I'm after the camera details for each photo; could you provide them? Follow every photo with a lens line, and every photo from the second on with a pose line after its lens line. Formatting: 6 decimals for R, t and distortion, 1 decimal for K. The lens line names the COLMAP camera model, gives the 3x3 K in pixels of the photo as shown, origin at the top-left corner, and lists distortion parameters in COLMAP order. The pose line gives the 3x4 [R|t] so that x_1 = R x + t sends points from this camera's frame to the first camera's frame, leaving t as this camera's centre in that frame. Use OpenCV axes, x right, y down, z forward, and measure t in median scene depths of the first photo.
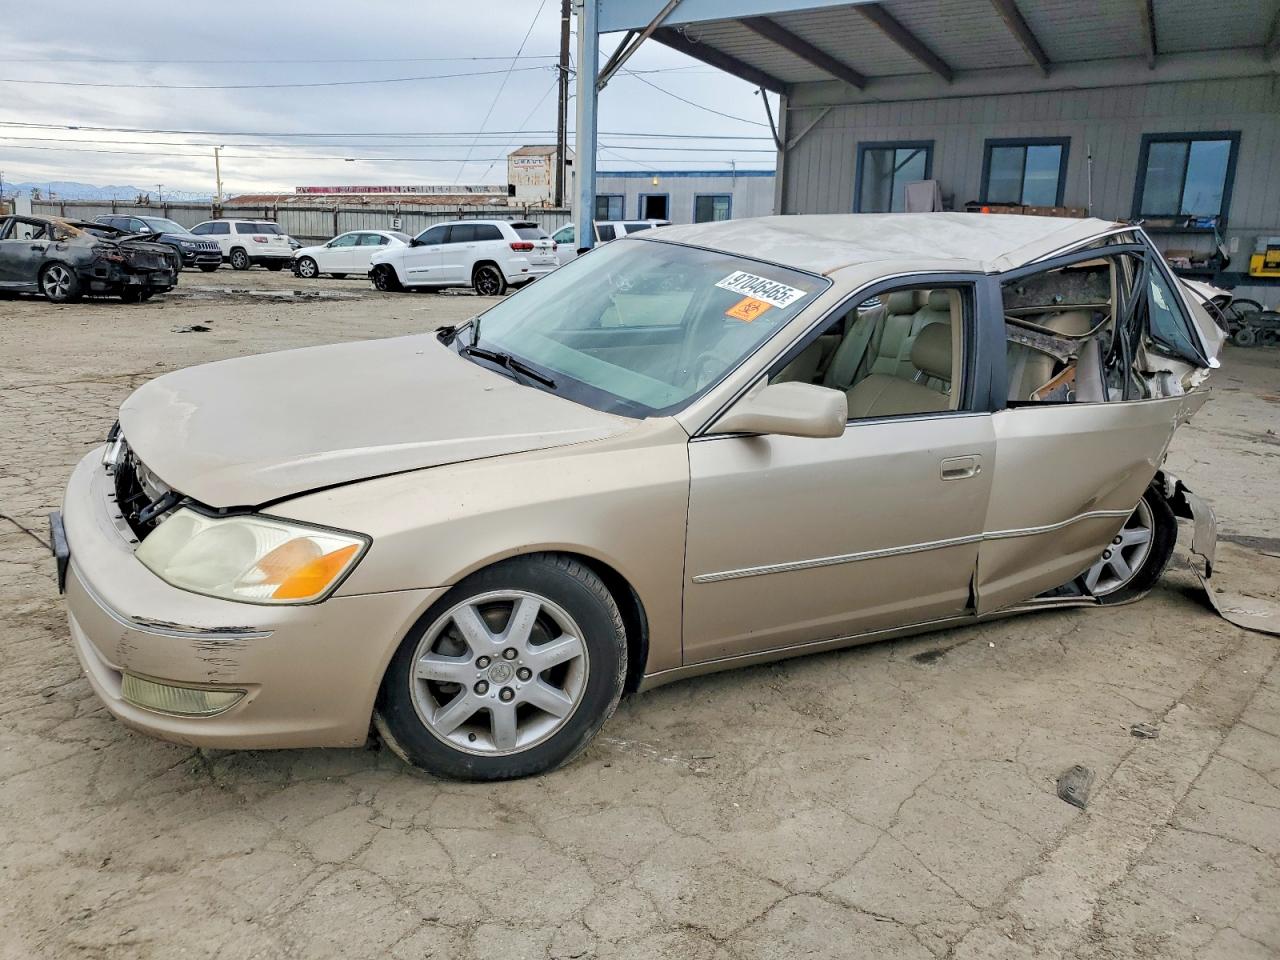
lens RADIAL K [[1041.0, 0, 634.4], [0, 1041.0, 482.0], [0, 0, 1]] dist [0.010231, 0.009829]
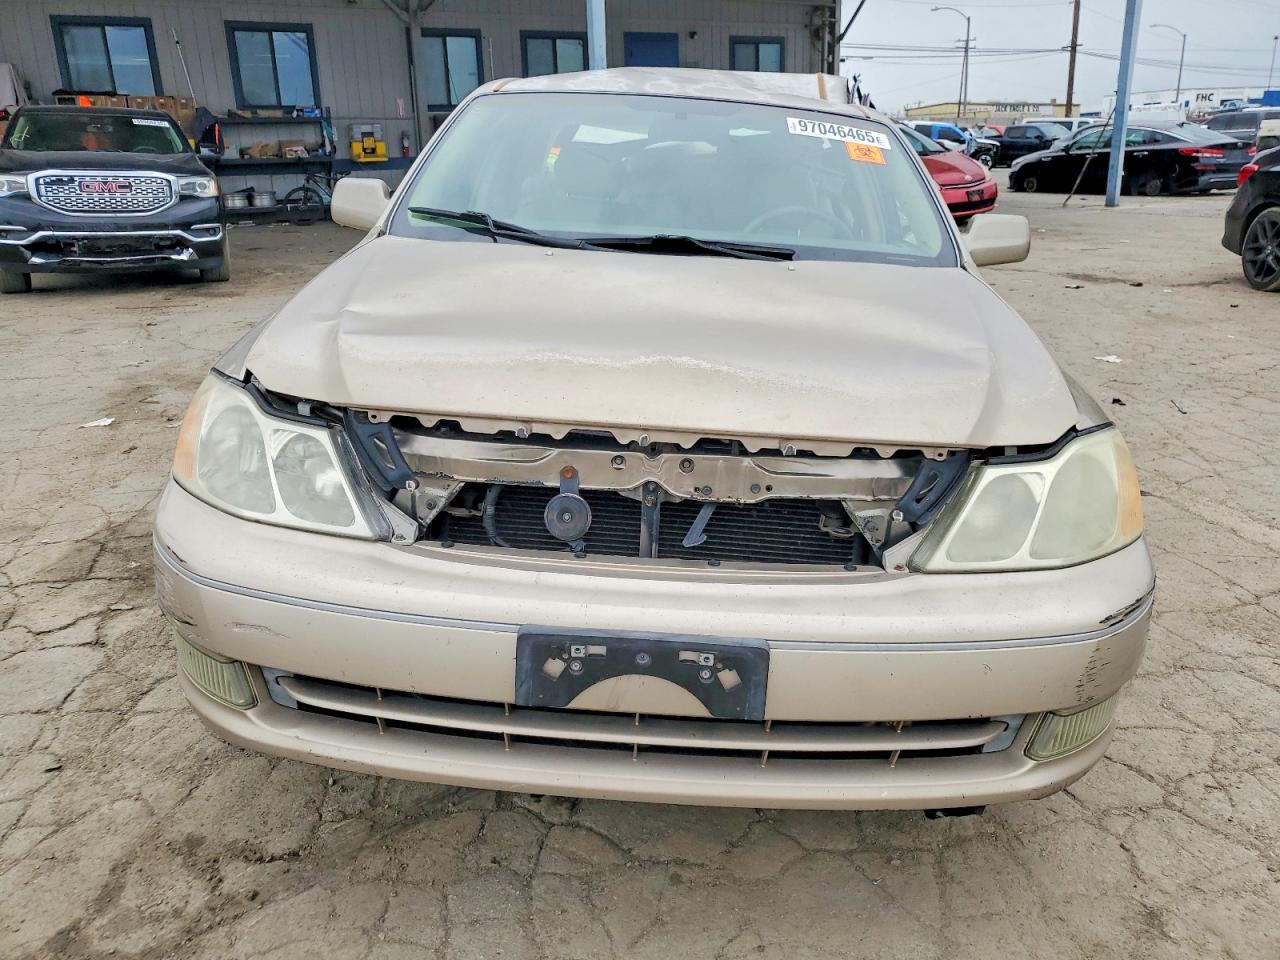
lens RADIAL K [[1041.0, 0, 634.4], [0, 1041.0, 482.0], [0, 0, 1]] dist [0.010231, 0.009829]
pose [[0.554666, -0.293548, 0.778572, -0.191359], [0.216923, 0.954360, 0.205286, -0.034608], [-0.803299, 0.055025, 0.593028, 0.122880]]
